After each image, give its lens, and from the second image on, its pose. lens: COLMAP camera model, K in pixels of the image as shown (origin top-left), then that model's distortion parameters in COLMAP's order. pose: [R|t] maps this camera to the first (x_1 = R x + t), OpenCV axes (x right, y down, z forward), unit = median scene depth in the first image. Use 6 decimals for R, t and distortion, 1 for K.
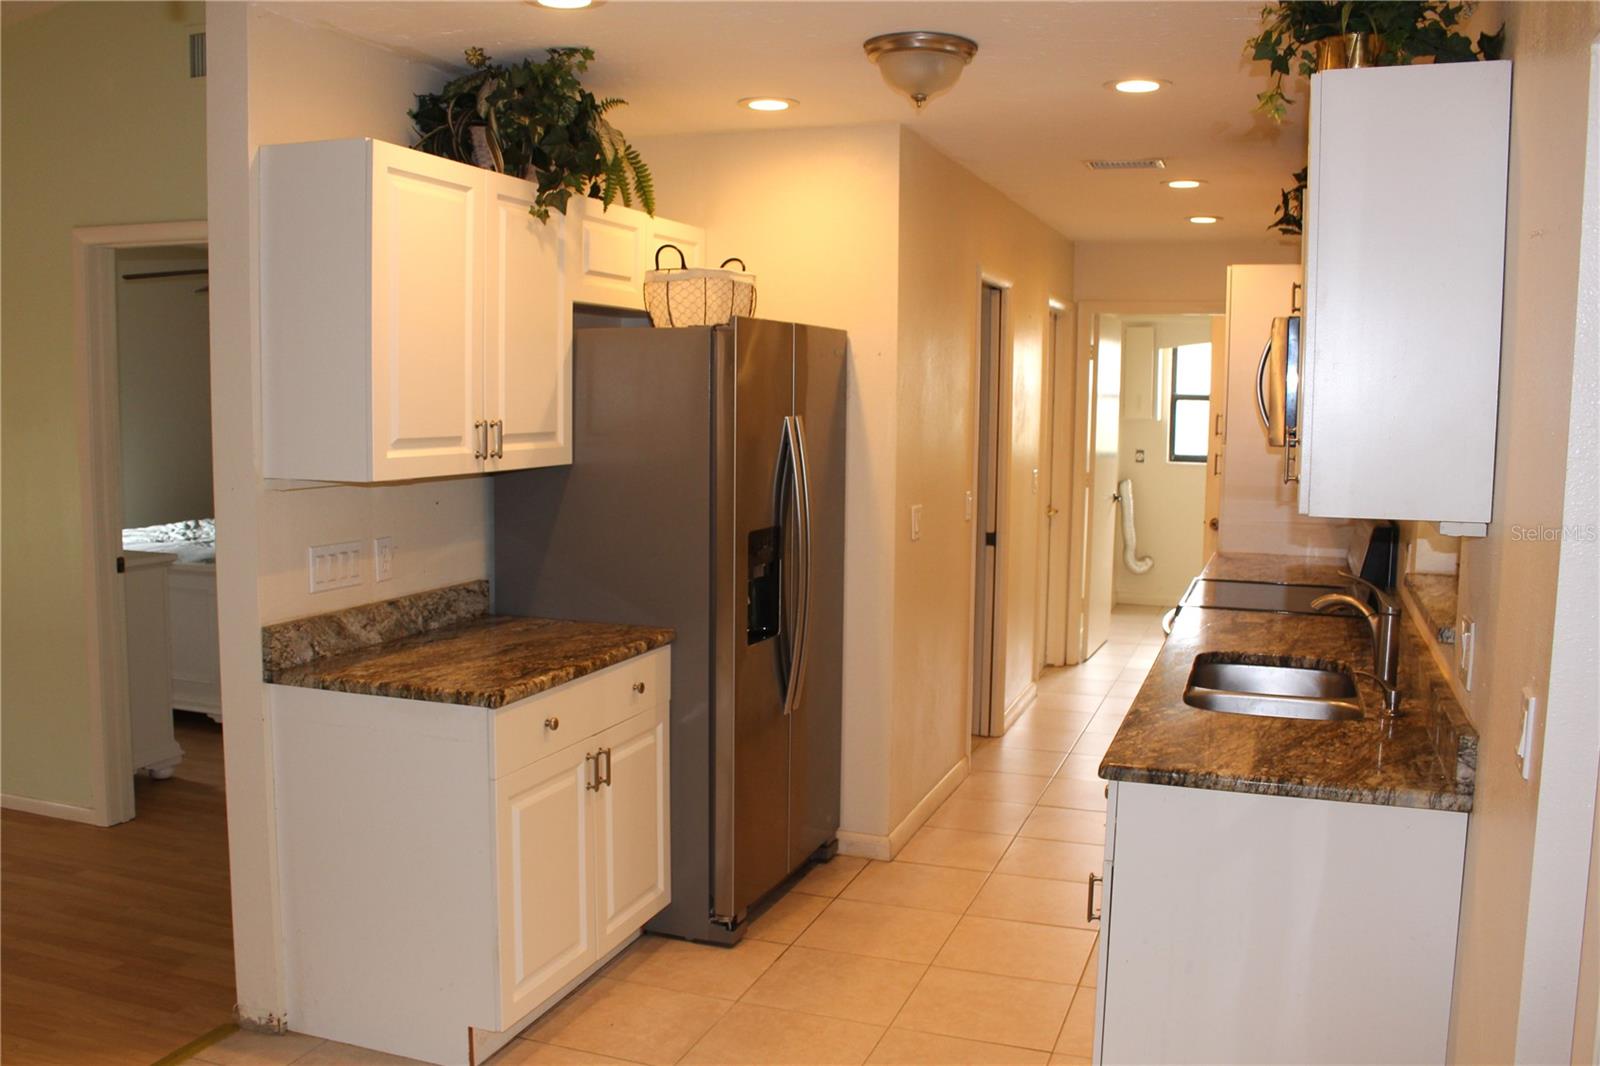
lens RADIAL K [[1408.3, 0, 800.0], [0, 1408.3, 533.0], [0, 0, 1]] dist [-0.179047, 0.152631]
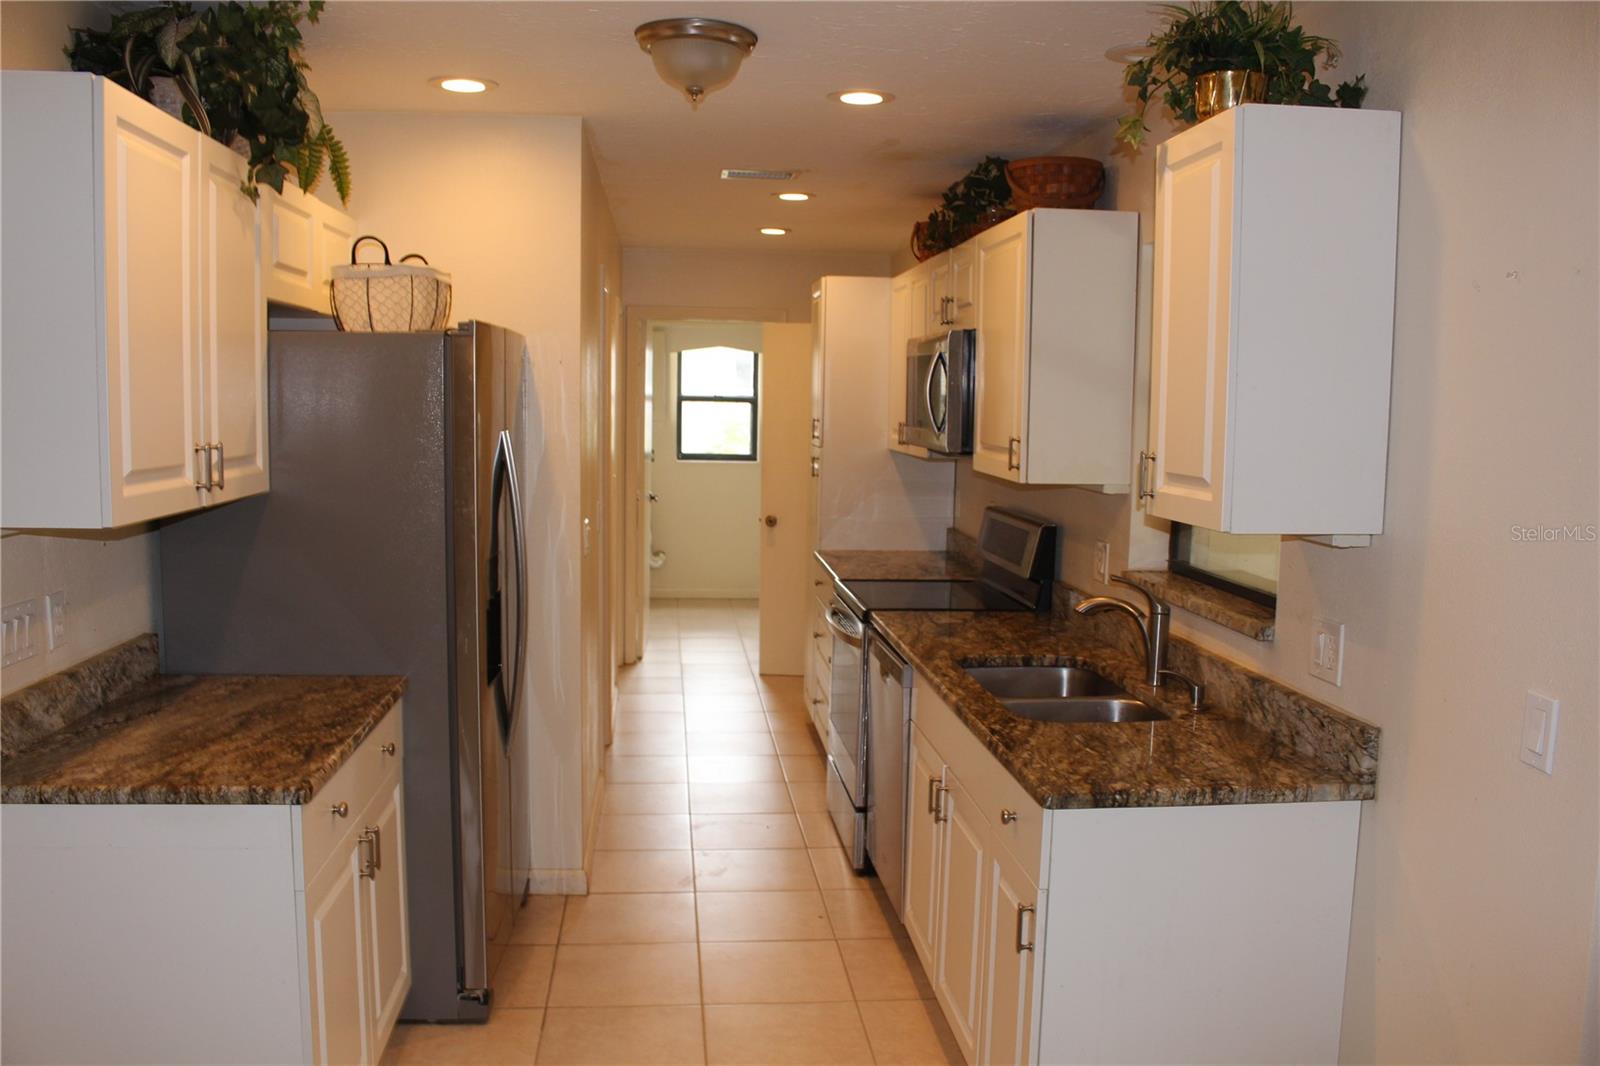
lens RADIAL K [[1326.2, 0, 800.0], [0, 1326.2, 533.0], [0, 0, 1]] dist [-0.158804, 0.122429]
pose [[0.901762, -0.040551, 0.430326, -0.230923], [0.036827, 0.999177, 0.016982, -0.027624], [-0.430661, 0.000534, 0.902514, 0.169601]]
